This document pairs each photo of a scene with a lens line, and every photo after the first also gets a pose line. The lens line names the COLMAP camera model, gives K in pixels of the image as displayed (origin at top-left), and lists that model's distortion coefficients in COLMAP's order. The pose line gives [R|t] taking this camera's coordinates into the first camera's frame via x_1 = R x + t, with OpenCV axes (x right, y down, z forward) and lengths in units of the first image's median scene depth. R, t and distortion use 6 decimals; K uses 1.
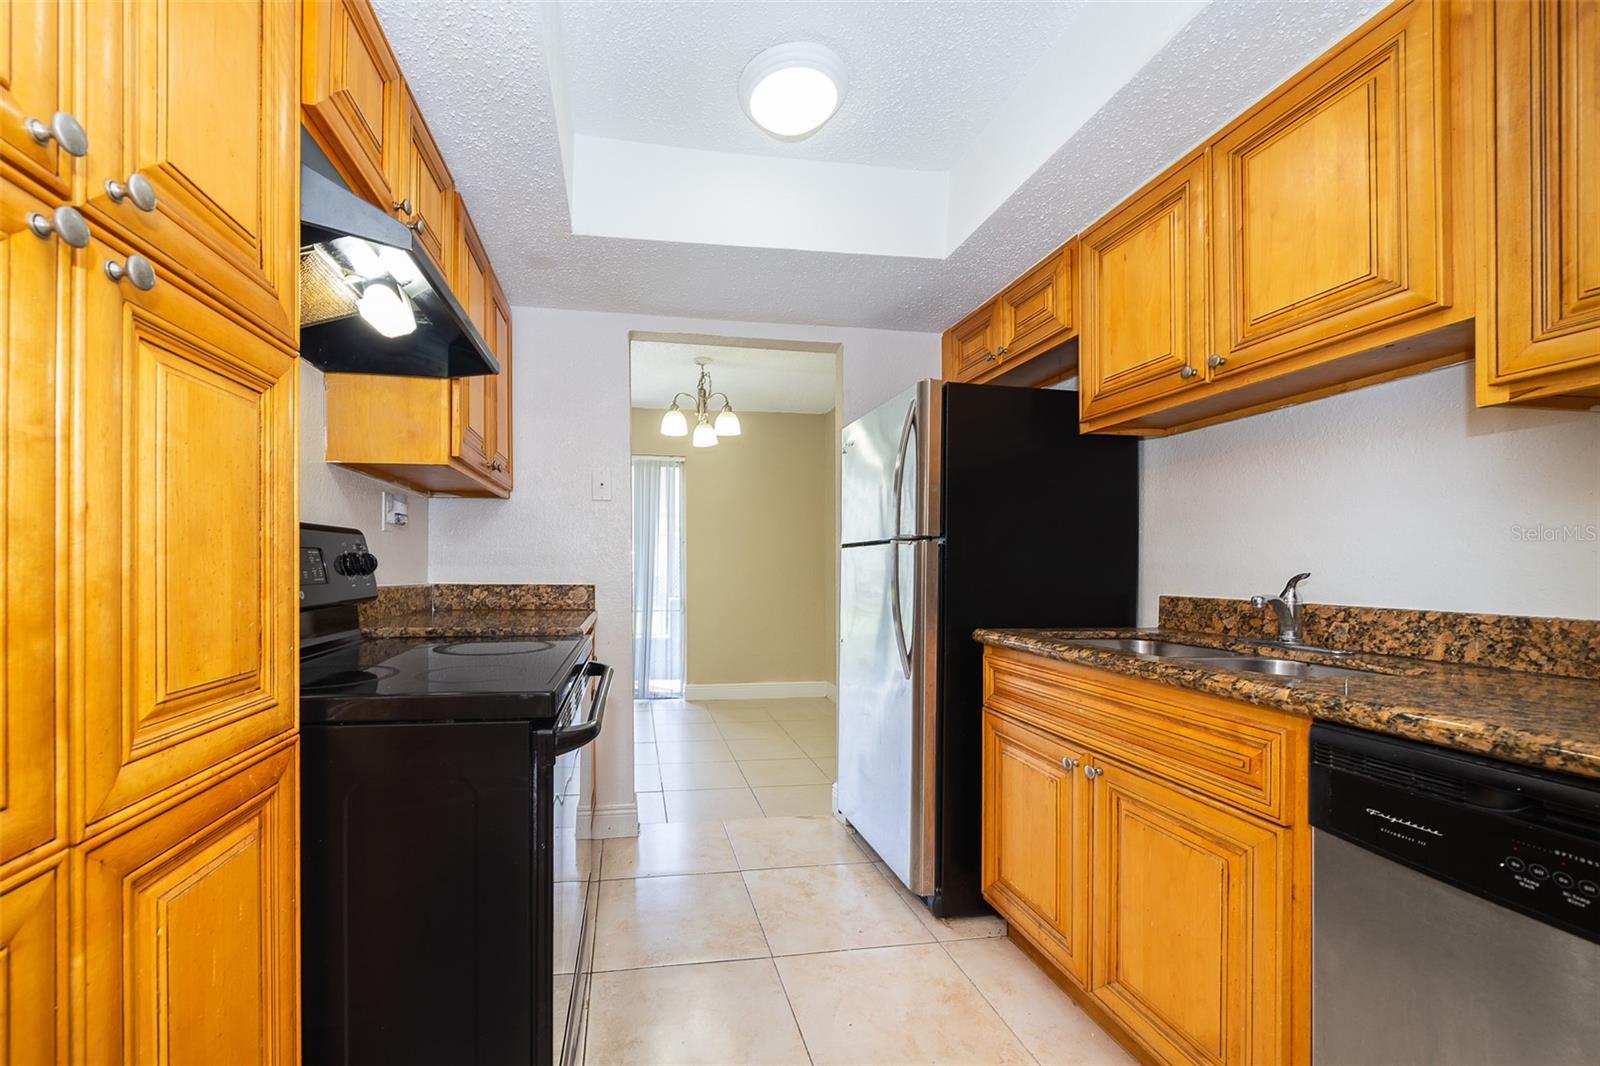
lens RADIAL K [[605.4, 0, 699.4], [0, 605.4, 560.2], [0, 0, 1]] dist [-0.004038, 0.000502]
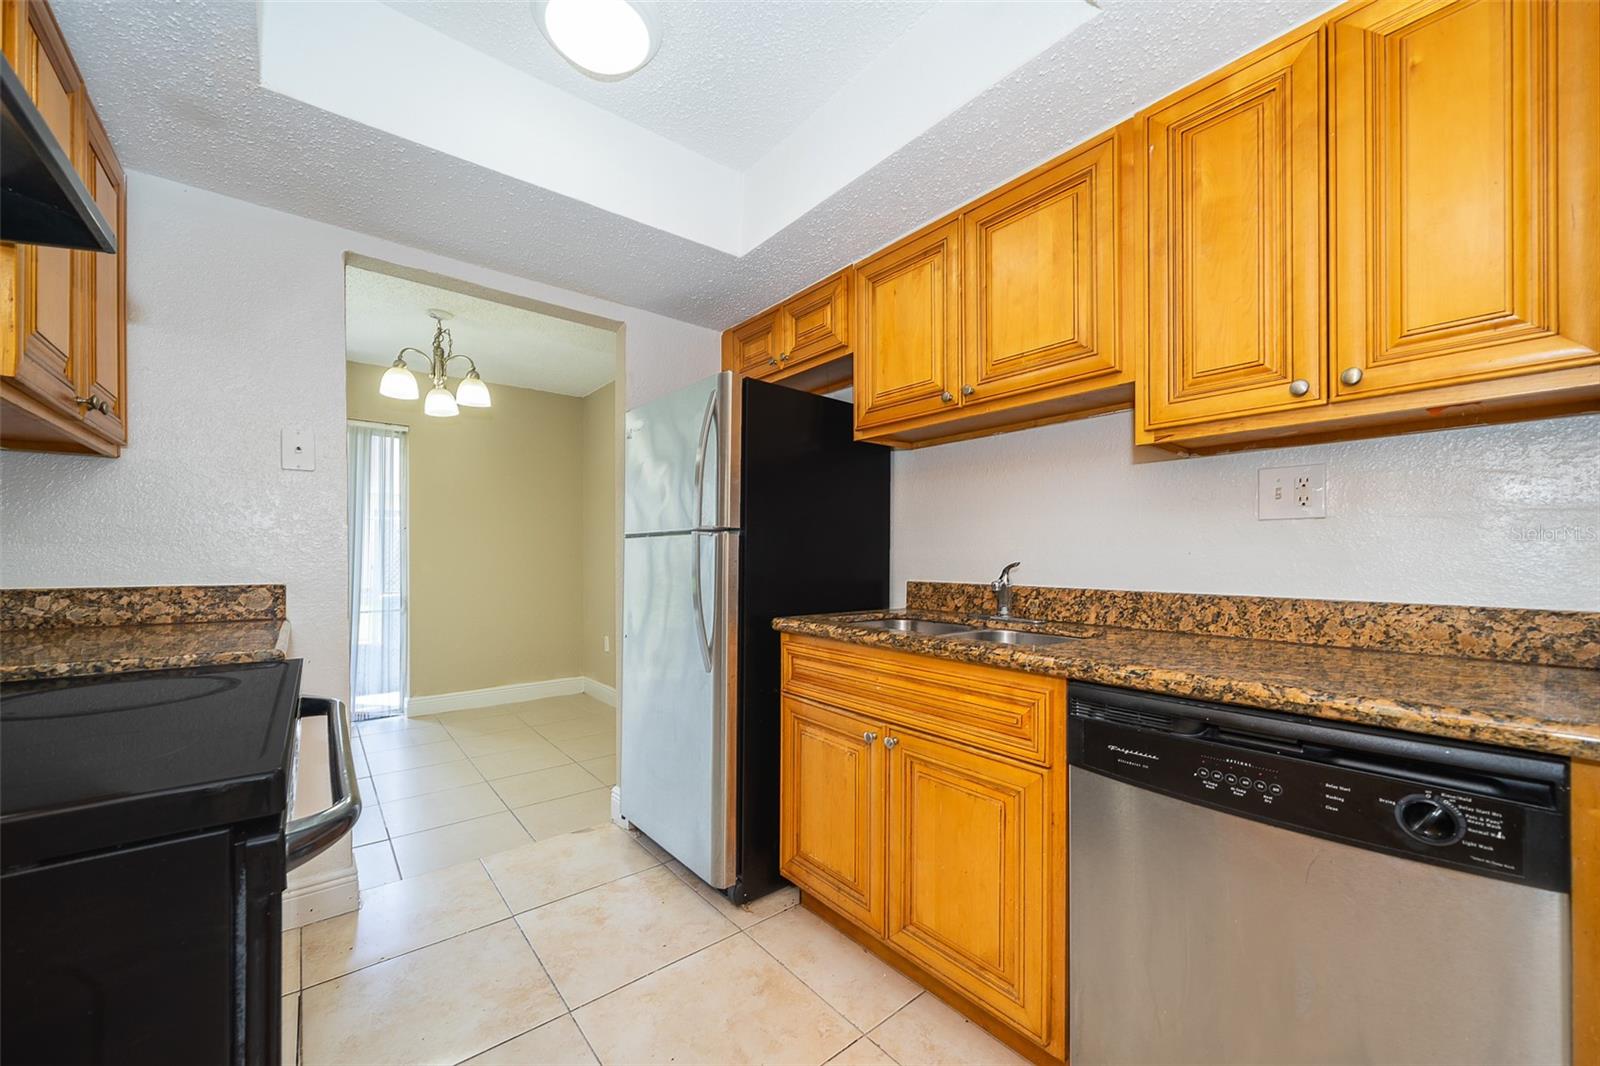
lens RADIAL K [[605.4, 0, 803.7], [0, 605.4, 549.6], [0, 0, 1]] dist [-0.004038, 0.000502]
pose [[0.848883, 0.001575, 0.528578, -0.055317], [-0.001168, 0.999999, -0.001104, -0.003203], [-0.528579, 0.000319, 0.848884, 0.096558]]
